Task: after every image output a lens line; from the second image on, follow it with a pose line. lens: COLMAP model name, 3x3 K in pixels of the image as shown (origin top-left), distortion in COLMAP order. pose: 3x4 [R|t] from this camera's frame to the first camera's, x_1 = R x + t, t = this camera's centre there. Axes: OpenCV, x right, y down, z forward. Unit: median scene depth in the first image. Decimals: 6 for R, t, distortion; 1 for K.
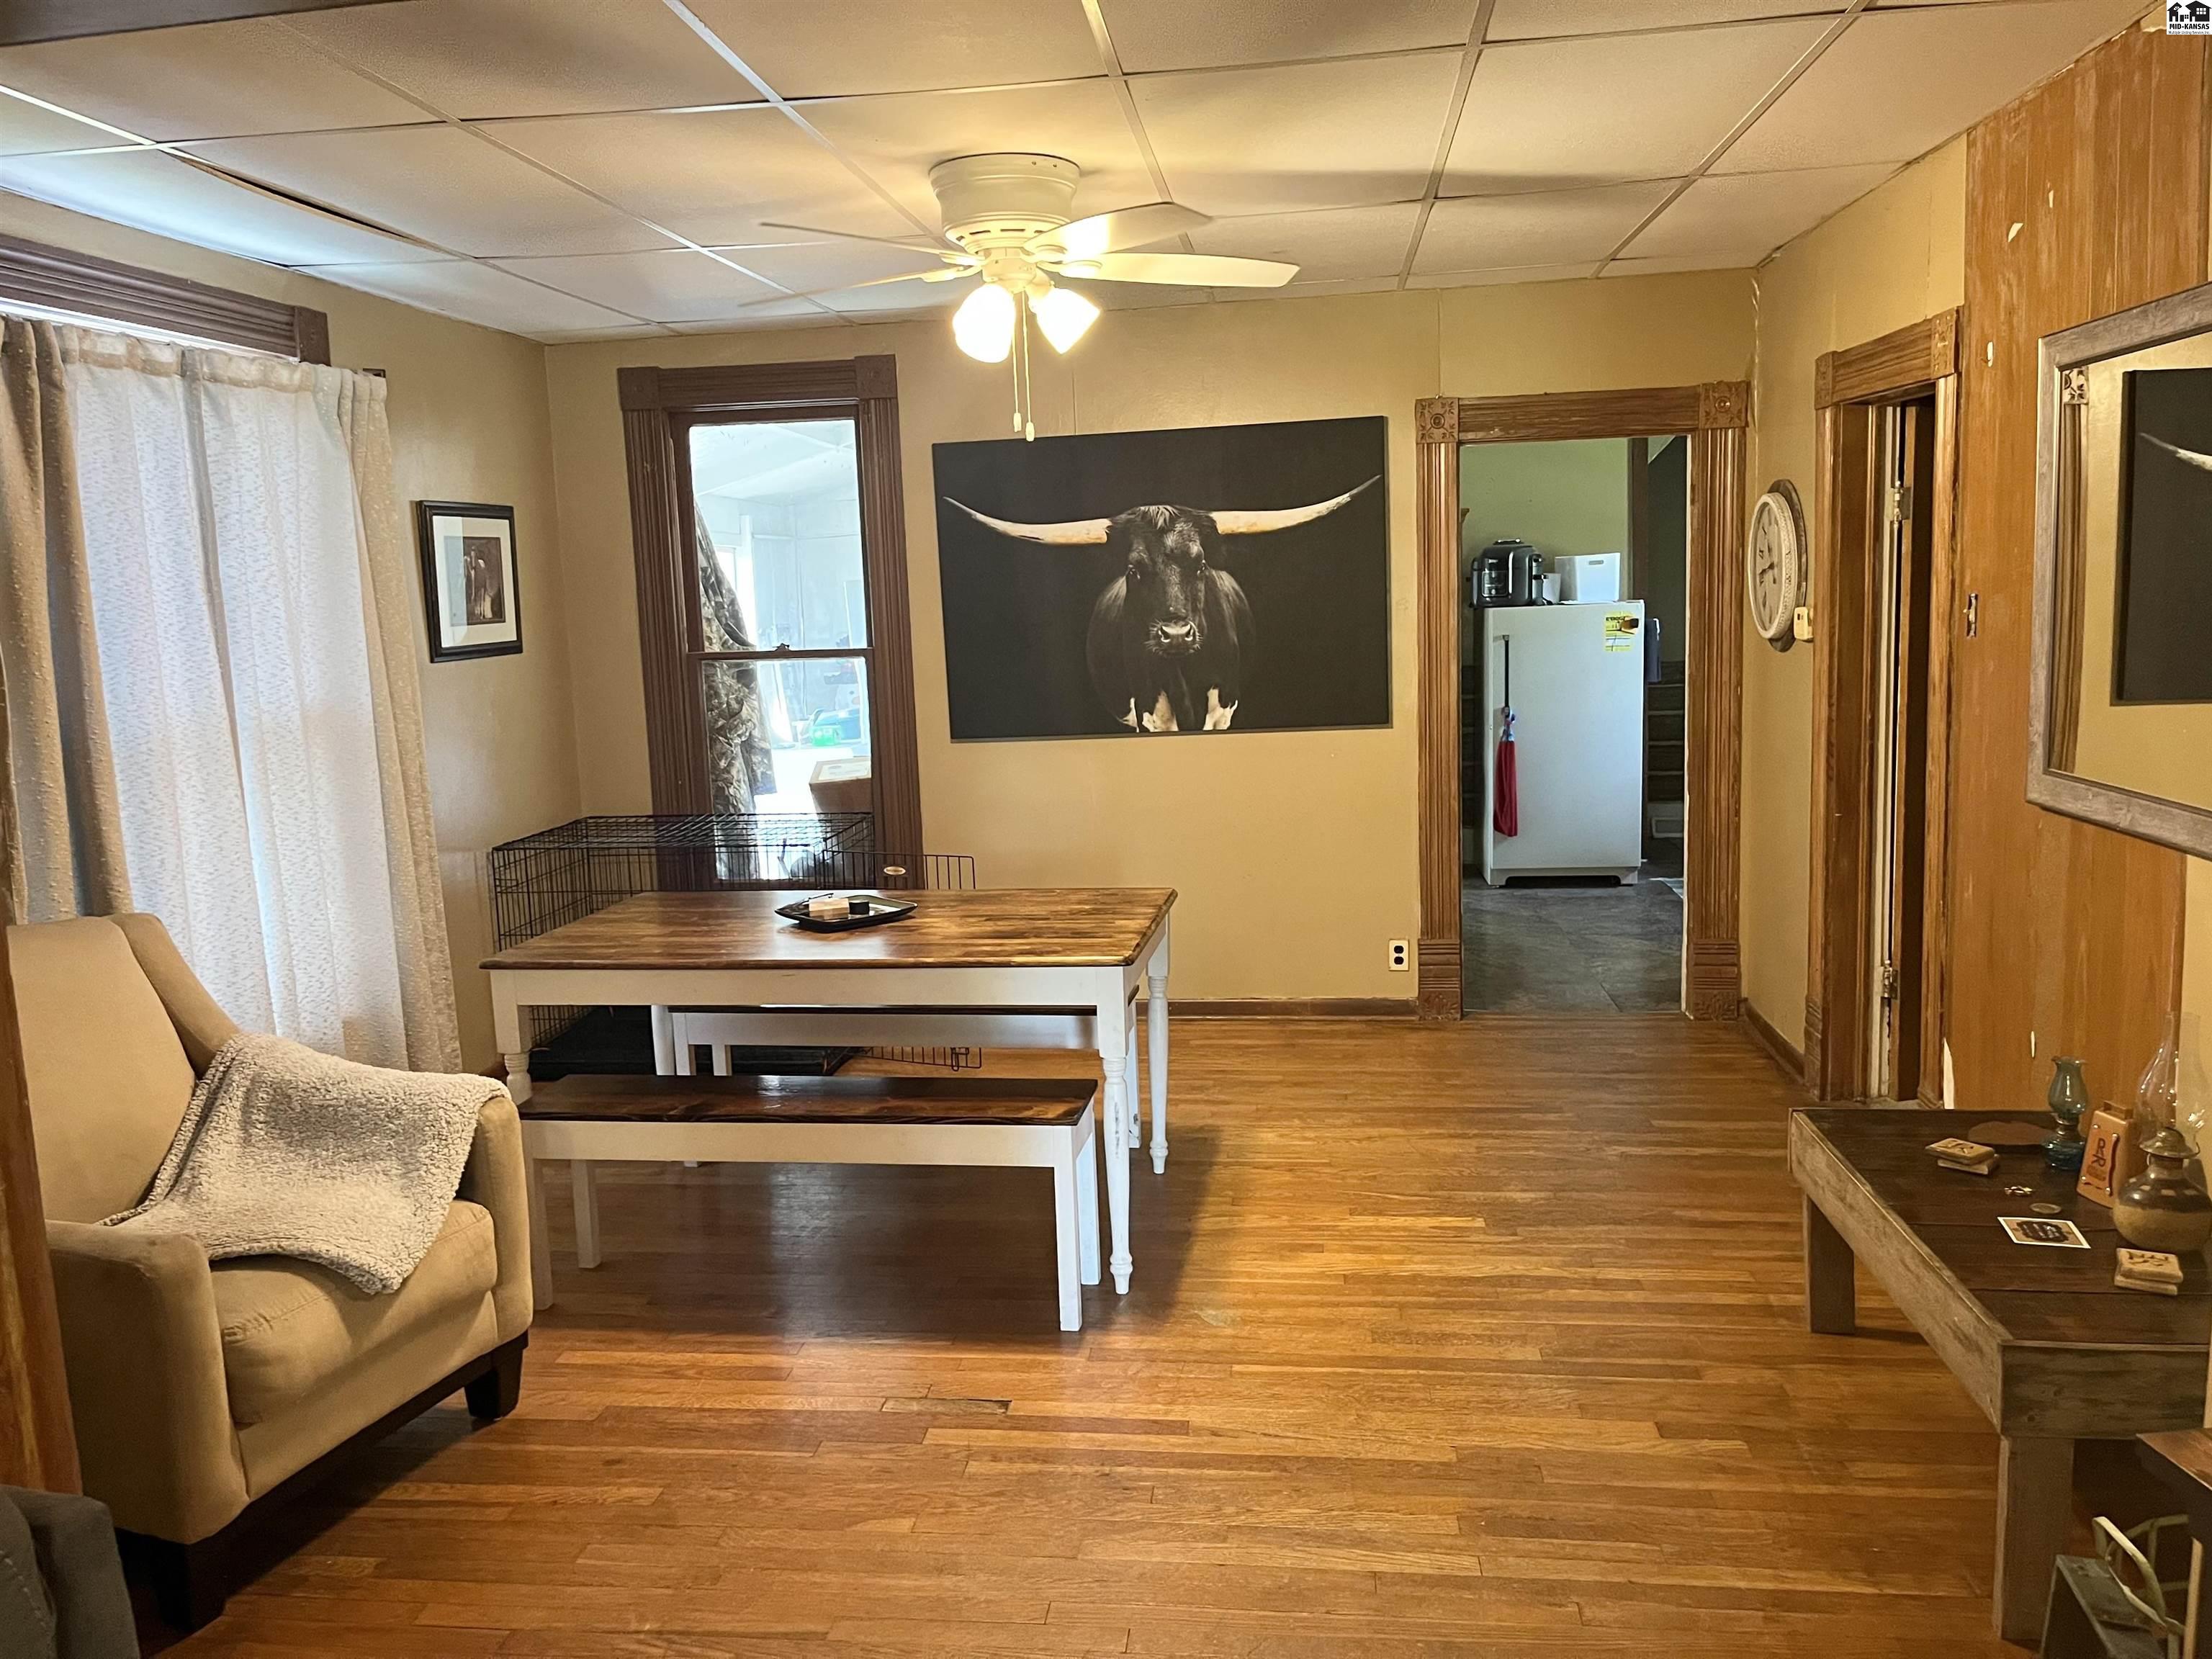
lens RADIAL K [[1678.7, 0, 1088.1], [0, 1678.7, 835.5], [0, 0, 1]] dist [0.062659, -0.082000]
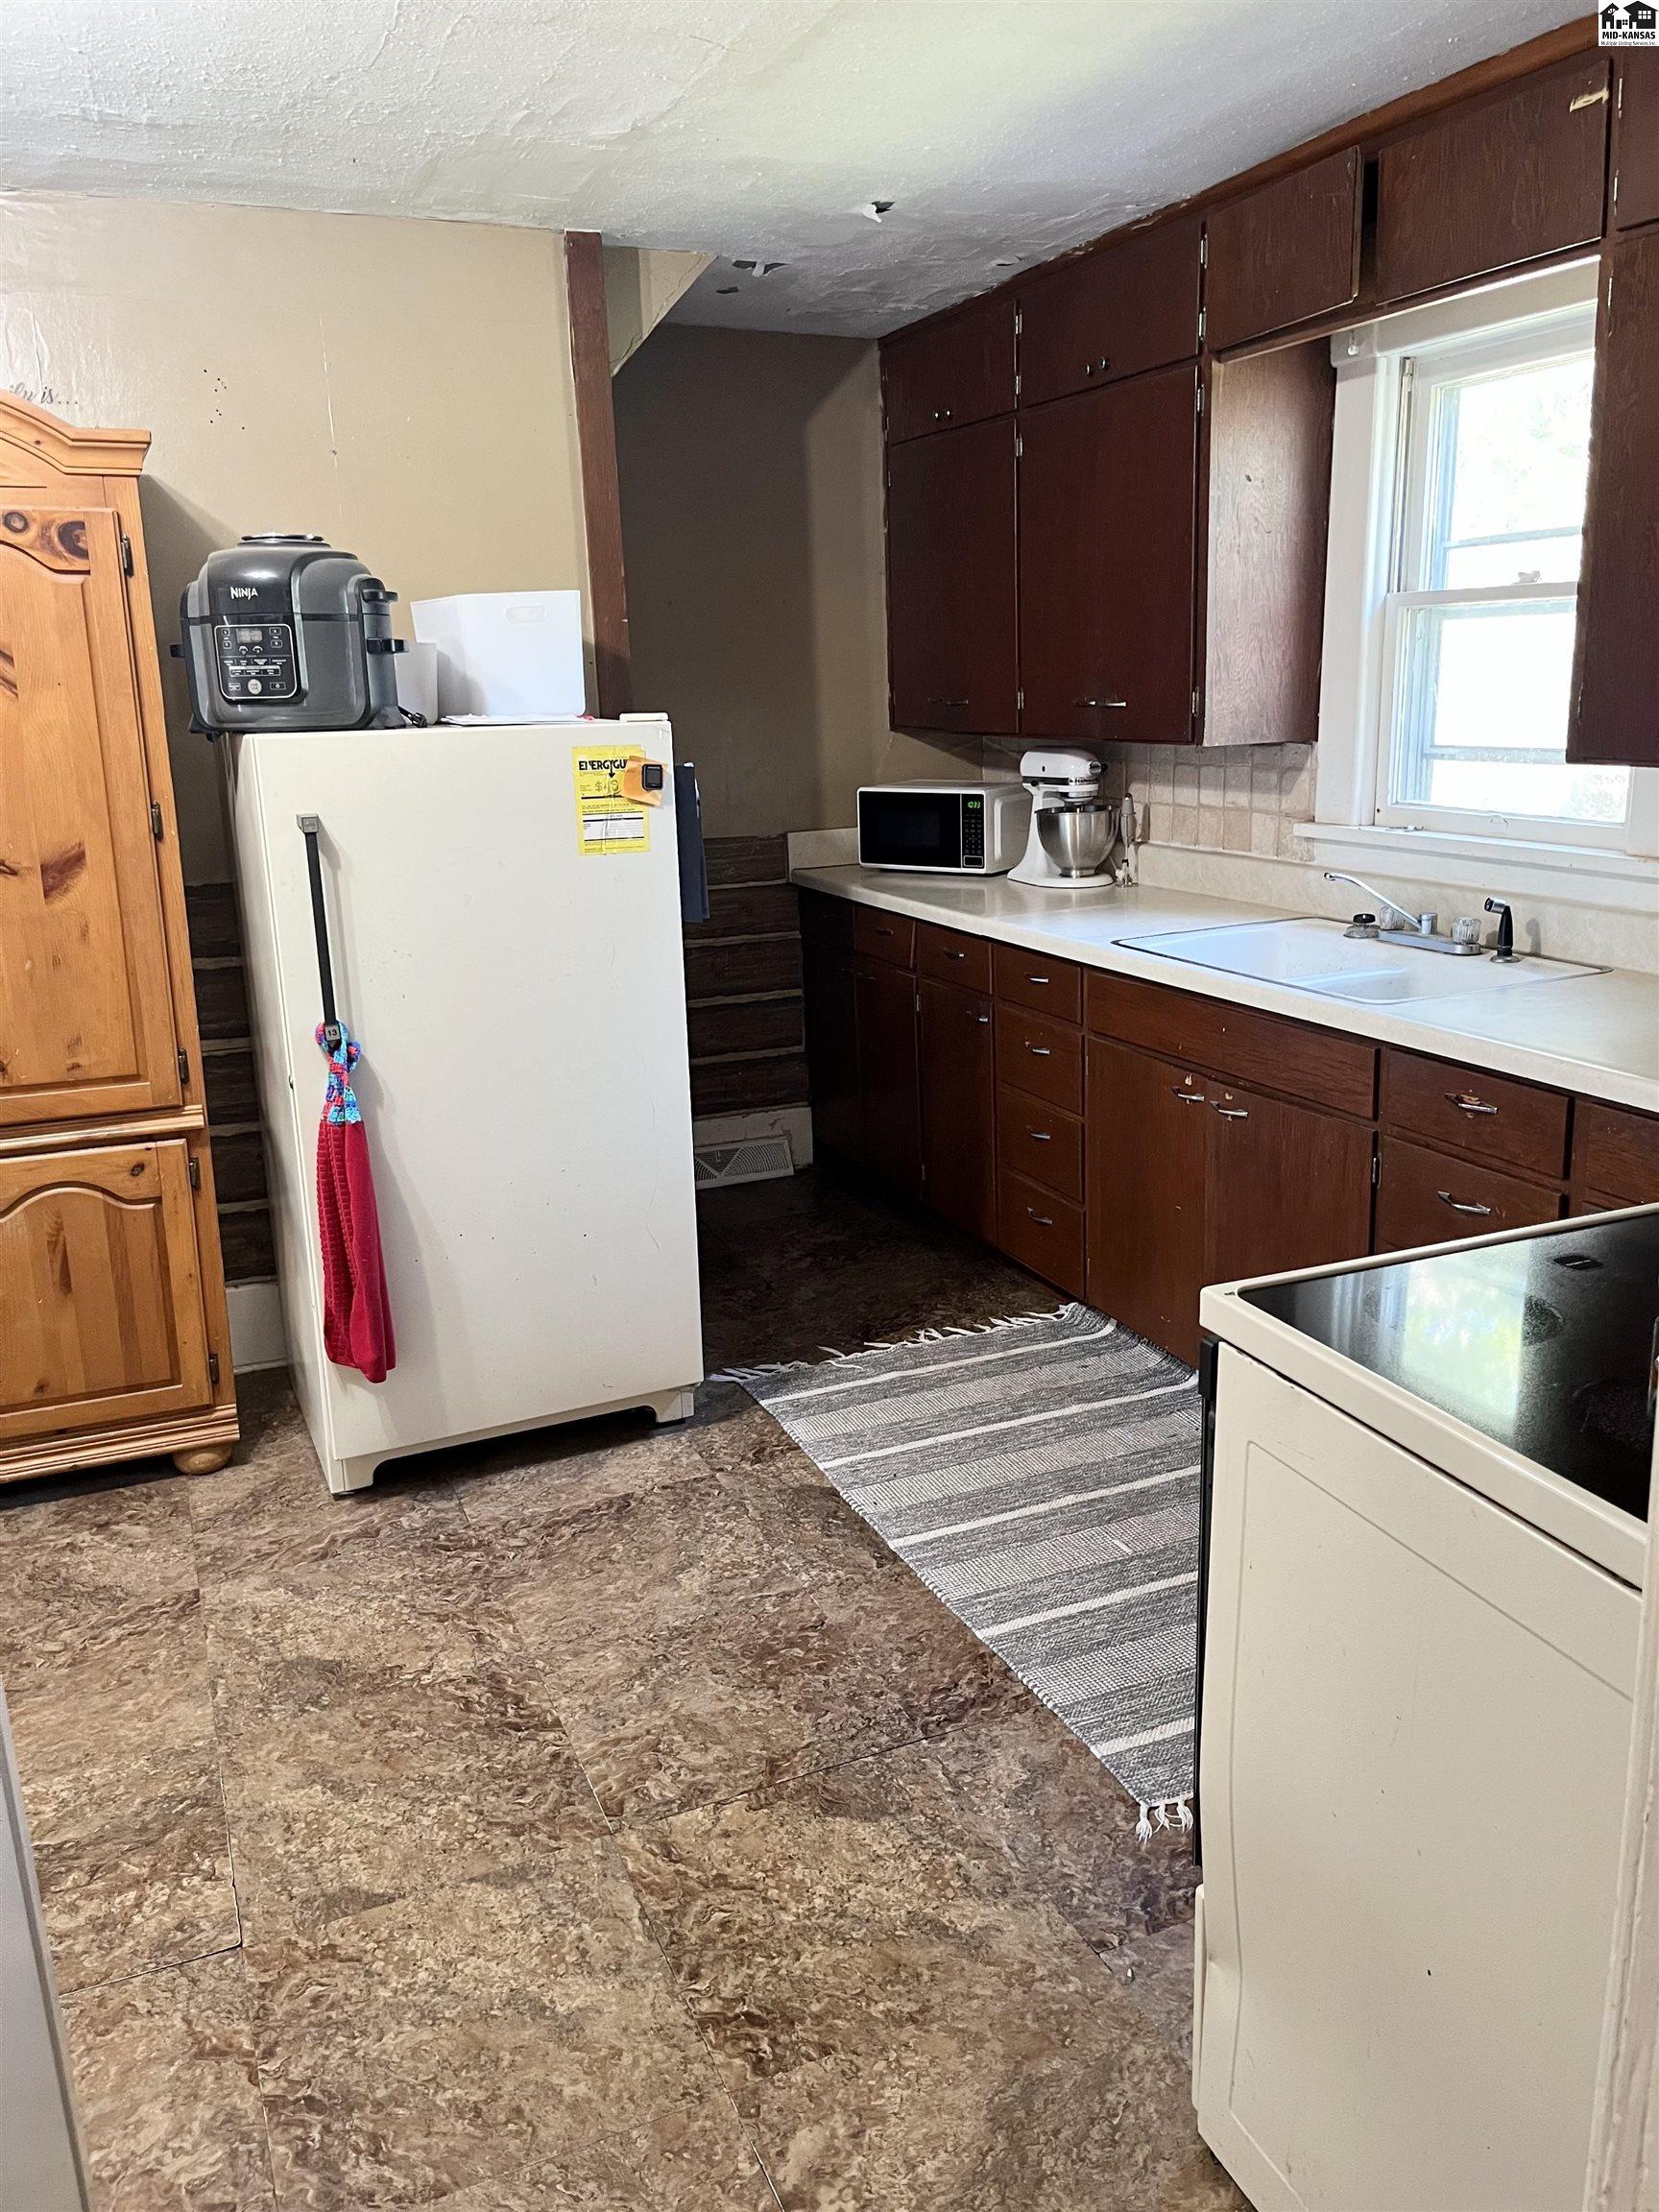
lens RADIAL K [[1678.7, 0, 829.5], [0, 1678.7, 1106.0], [0, 0, 1]] dist [0.062659, -0.082000]
pose [[0.857053, -0.109863, 0.503378, 0.156924], [0.061872, 0.991877, 0.111136, -0.089865], [-0.511499, -0.064104, 0.856889, 0.641379]]
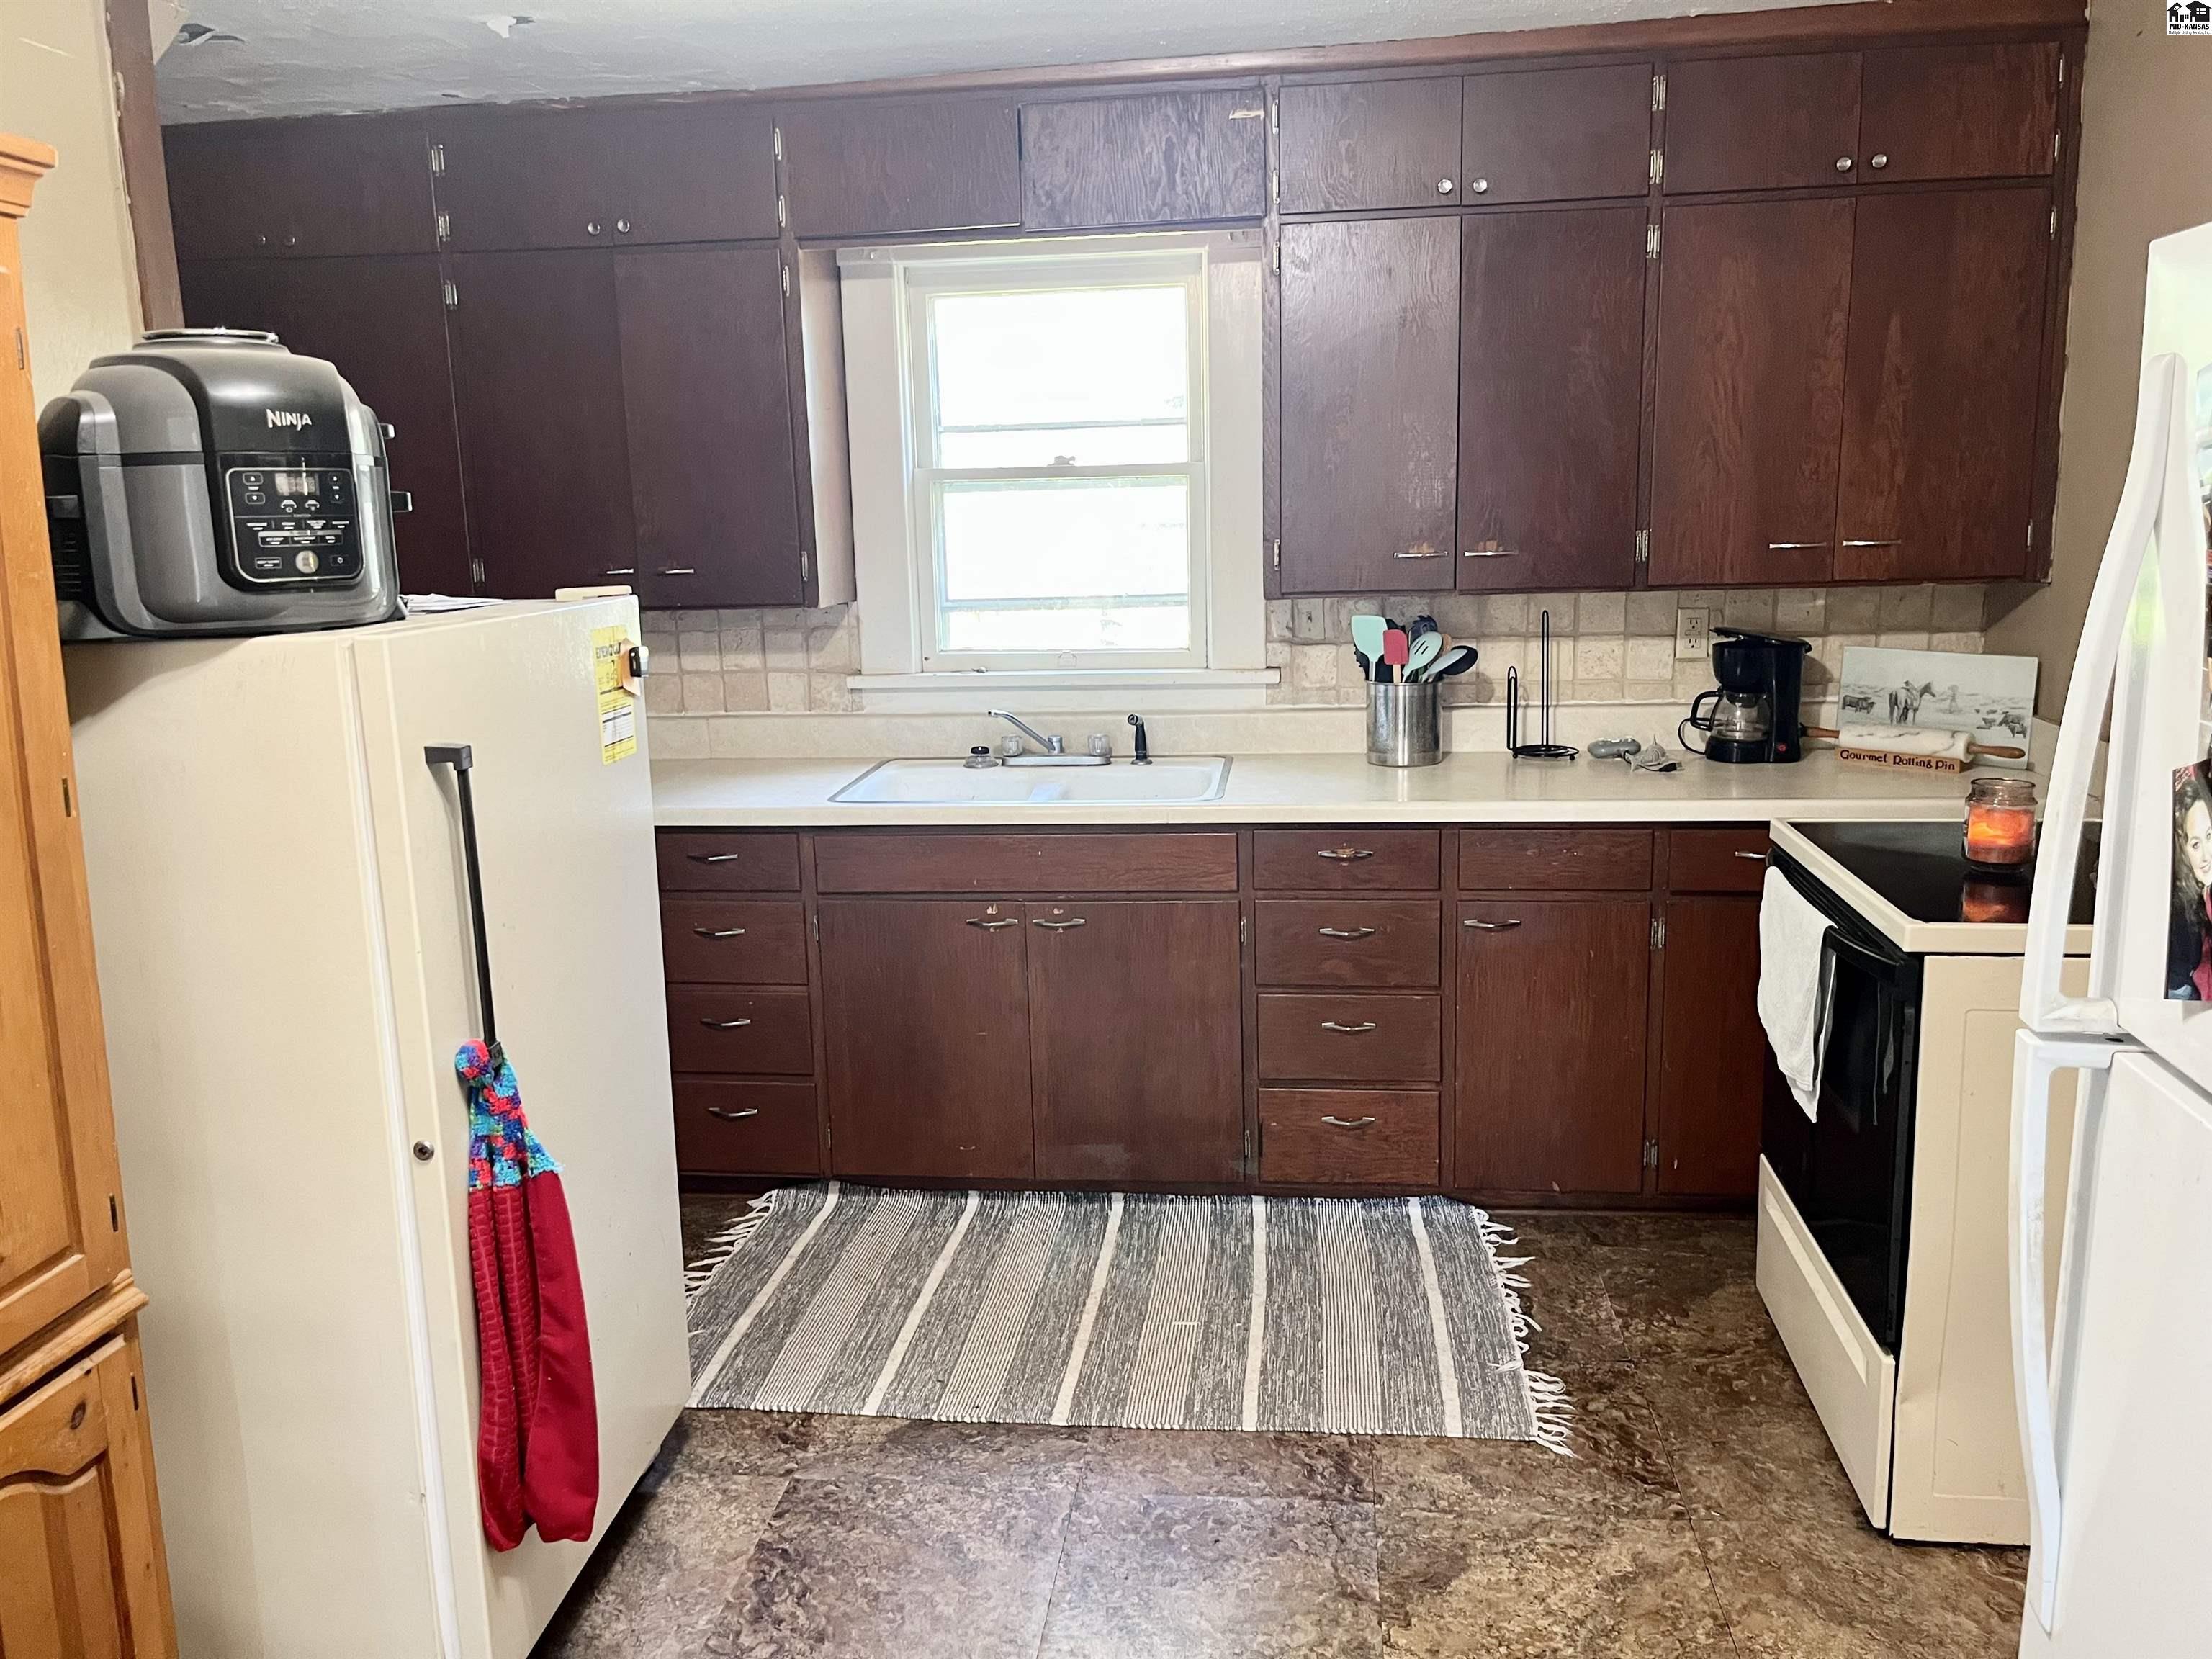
lens RADIAL K [[1696.4, 0, 1109.7], [0, 1696.4, 819.2], [0, 0, 1]] dist [0.039822, -0.007923]
pose [[-0.003953, -0.144409, 0.989510, 0.018315], [0.166853, 0.975551, 0.143038, -0.123311], [-0.985974, 0.165669, 0.020239, 0.886191]]
